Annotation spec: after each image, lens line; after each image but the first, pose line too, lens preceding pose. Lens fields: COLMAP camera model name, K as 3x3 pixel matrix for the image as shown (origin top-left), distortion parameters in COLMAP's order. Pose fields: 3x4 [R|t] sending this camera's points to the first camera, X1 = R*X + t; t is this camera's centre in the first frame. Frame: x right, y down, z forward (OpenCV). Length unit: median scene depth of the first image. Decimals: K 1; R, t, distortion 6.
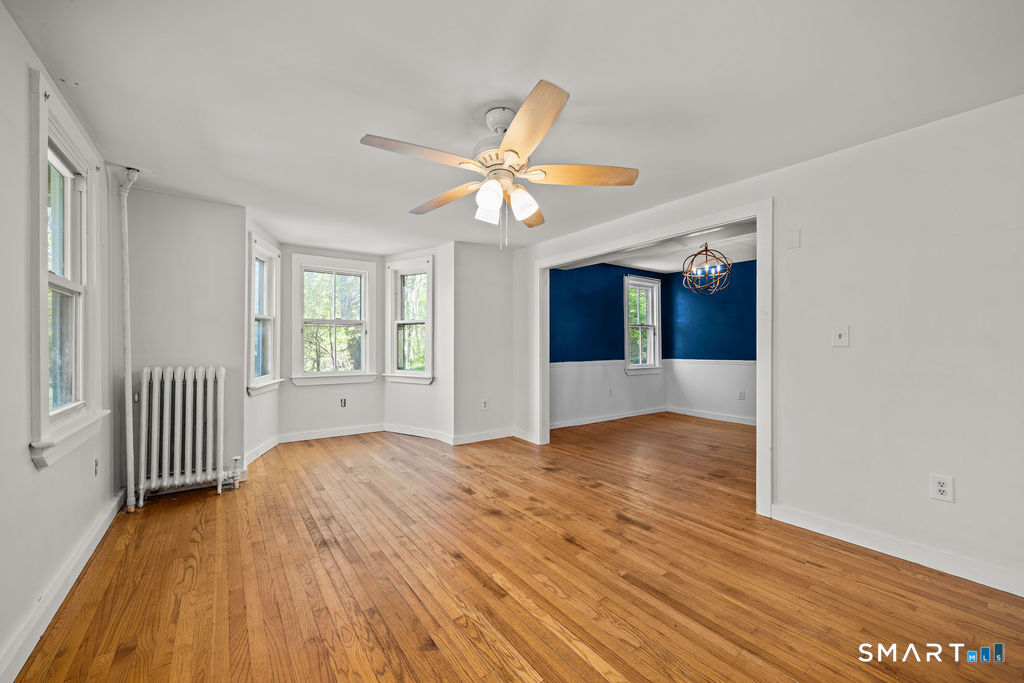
lens RADIAL K [[395.9, 0, 509.8], [0, 395.9, 345.6], [0, 0, 1]] dist [0.000835, 0.000013]
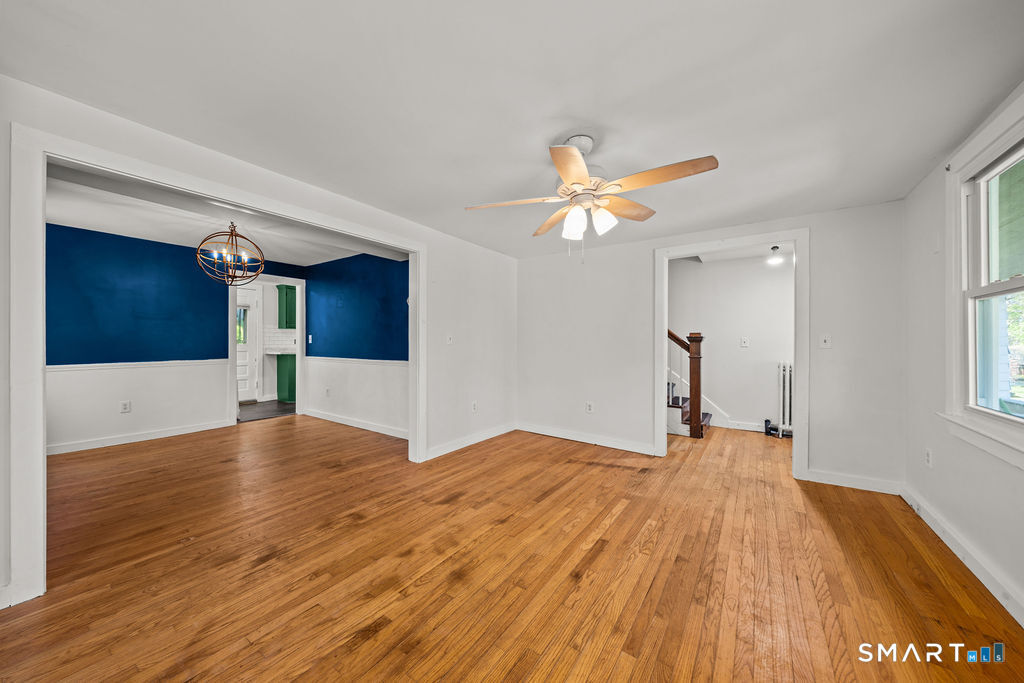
lens RADIAL K [[363.6, 0, 491.7], [0, 363.6, 343.3], [0, 0, 1]] dist [-0.001031, 0.000036]
pose [[-0.301024, -0.003665, 0.953610, -0.601006], [-0.002182, 0.999993, 0.003155, -0.008866], [-0.953614, -0.001131, -0.301029, 0.989792]]
